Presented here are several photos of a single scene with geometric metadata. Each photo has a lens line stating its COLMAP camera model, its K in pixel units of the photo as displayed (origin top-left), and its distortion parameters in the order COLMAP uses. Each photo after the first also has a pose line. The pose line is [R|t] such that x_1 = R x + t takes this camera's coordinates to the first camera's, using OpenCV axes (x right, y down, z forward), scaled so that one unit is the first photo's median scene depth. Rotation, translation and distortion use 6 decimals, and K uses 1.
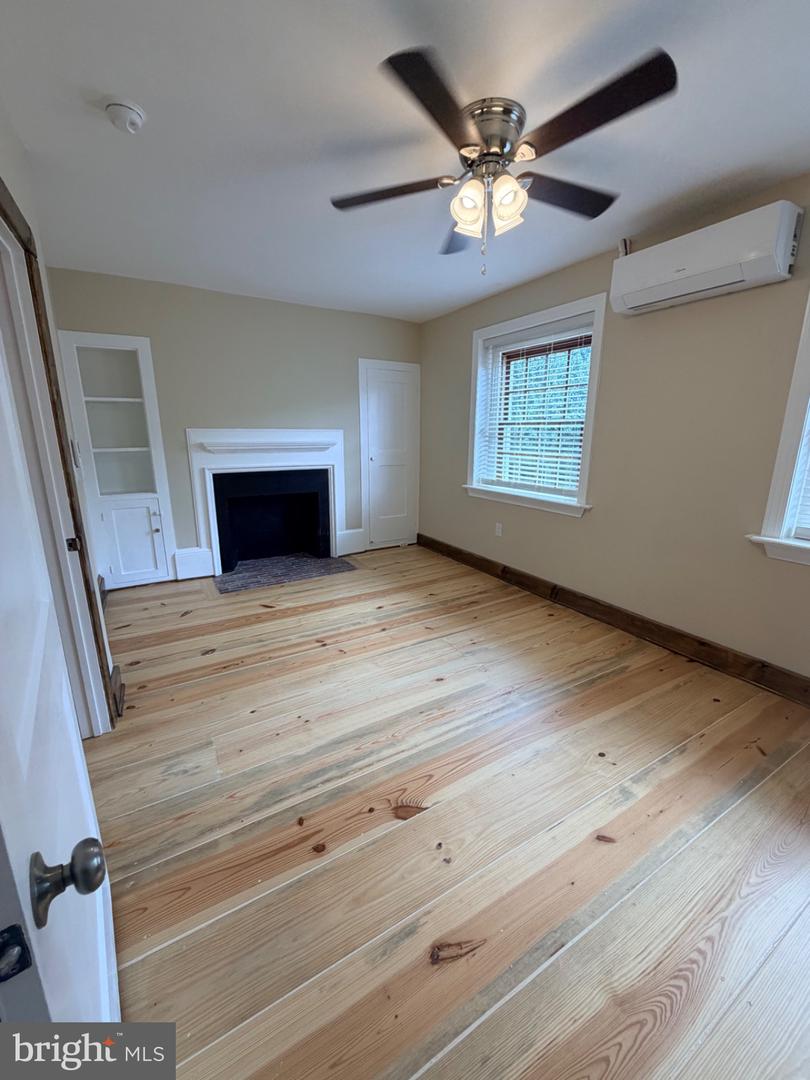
lens RADIAL K [[433.3, 0, 408.2], [0, 433.3, 537.7], [0, 0, 1]] dist [-0.001434, 0.001056]
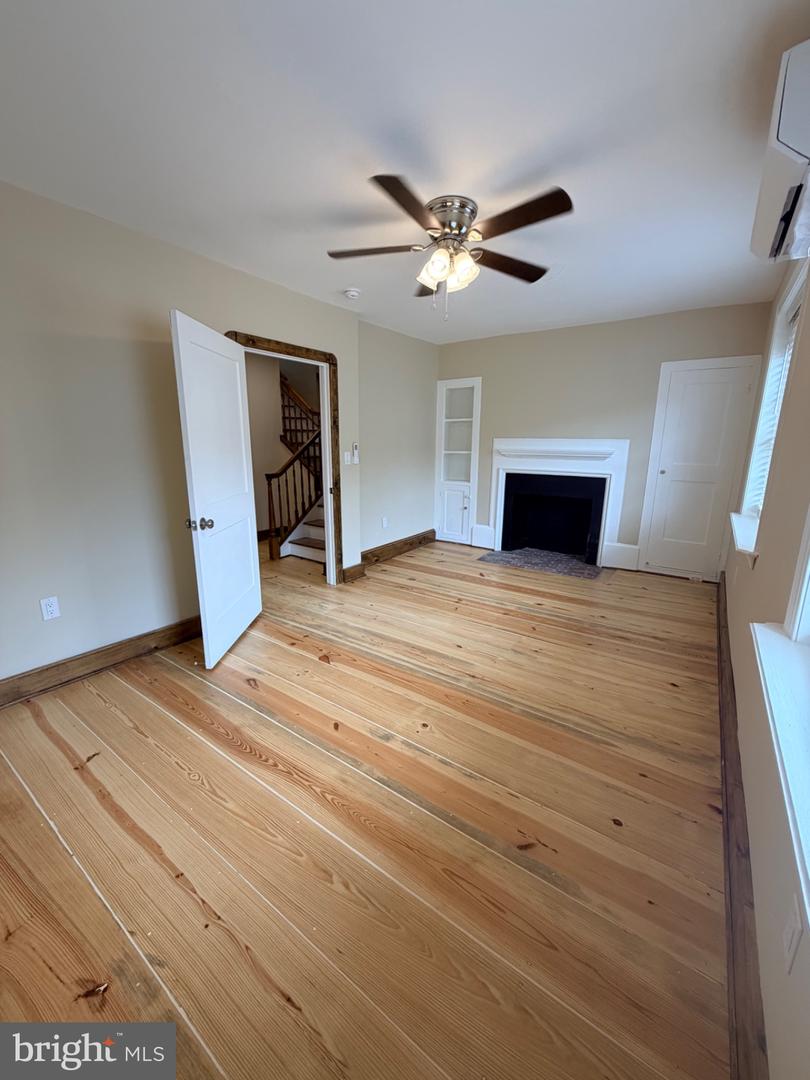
lens RADIAL K [[433.3, 0, 406.0], [0, 433.3, 540.5], [0, 0, 1]] dist [-0.001434, 0.001056]
pose [[0.410002, 0.207316, -0.888211, 0.719819], [-0.222938, 0.967065, 0.122812, -0.049751], [0.884419, 0.147663, 0.442717, 0.208821]]
